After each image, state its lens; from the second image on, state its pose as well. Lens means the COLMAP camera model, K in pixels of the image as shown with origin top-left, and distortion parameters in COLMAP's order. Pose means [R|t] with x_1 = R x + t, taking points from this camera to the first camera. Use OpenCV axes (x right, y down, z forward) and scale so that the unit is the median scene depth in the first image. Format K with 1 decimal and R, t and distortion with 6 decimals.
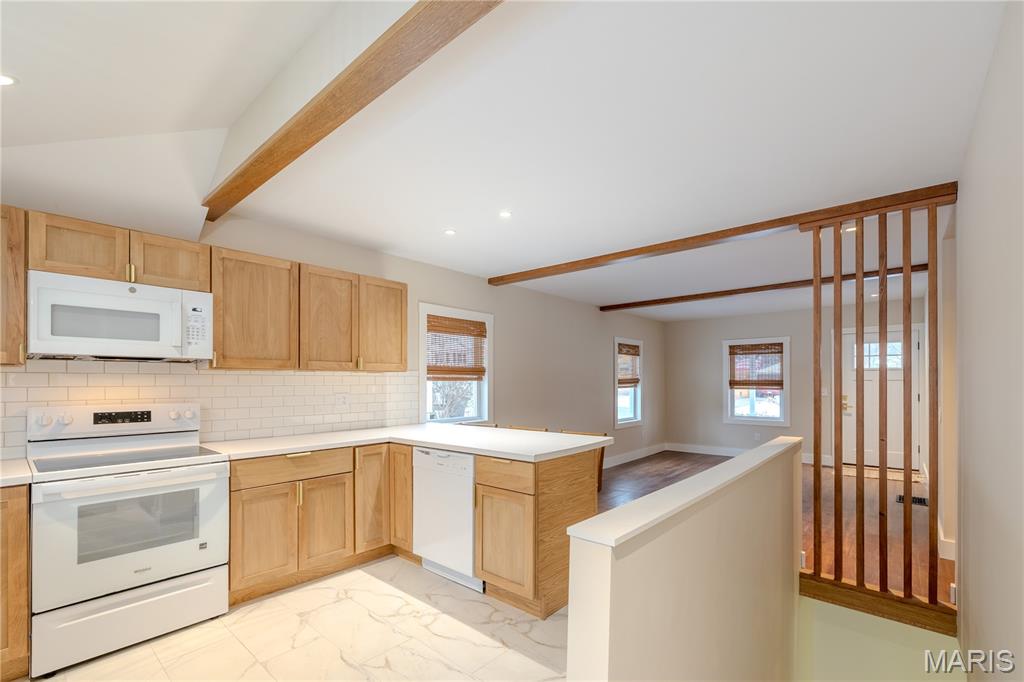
lens RADIAL K [[428.2, 0, 493.9], [0, 428.2, 380.4], [0, 0, 1]] dist [-0.001031, -0.000188]
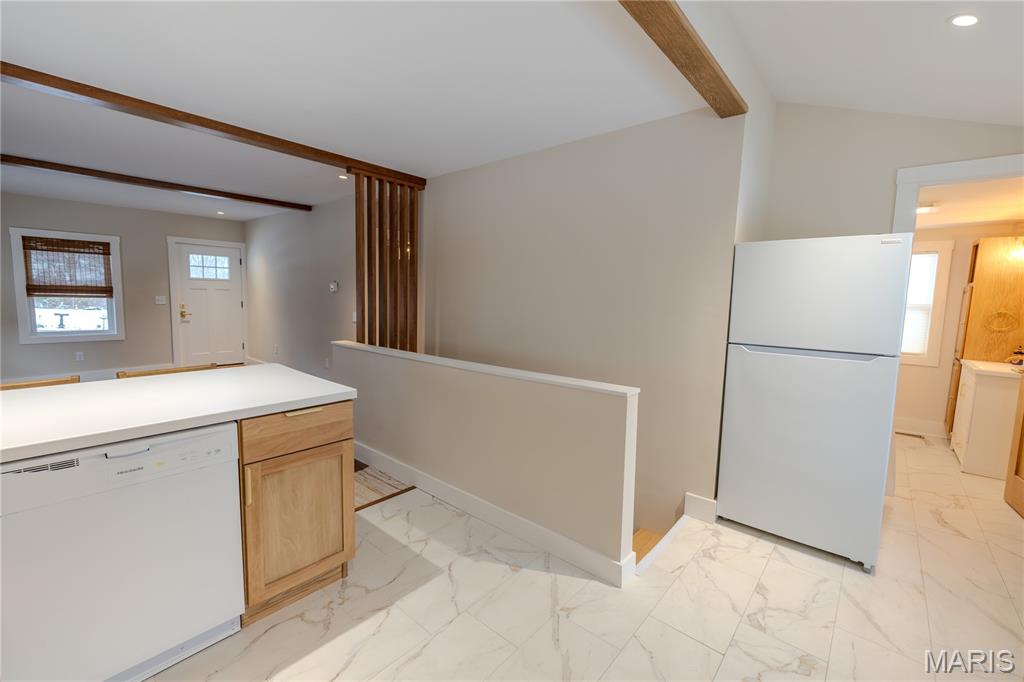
lens RADIAL K [[428.2, 0, 508.3], [0, 428.2, 340.9], [0, 0, 1]] dist [-0.001031, -0.000188]
pose [[-0.003543, -0.104289, 0.994541, -0.200866], [-0.027177, 0.994190, 0.104156, -0.003606], [-0.999624, -0.026660, -0.006357, 0.199130]]
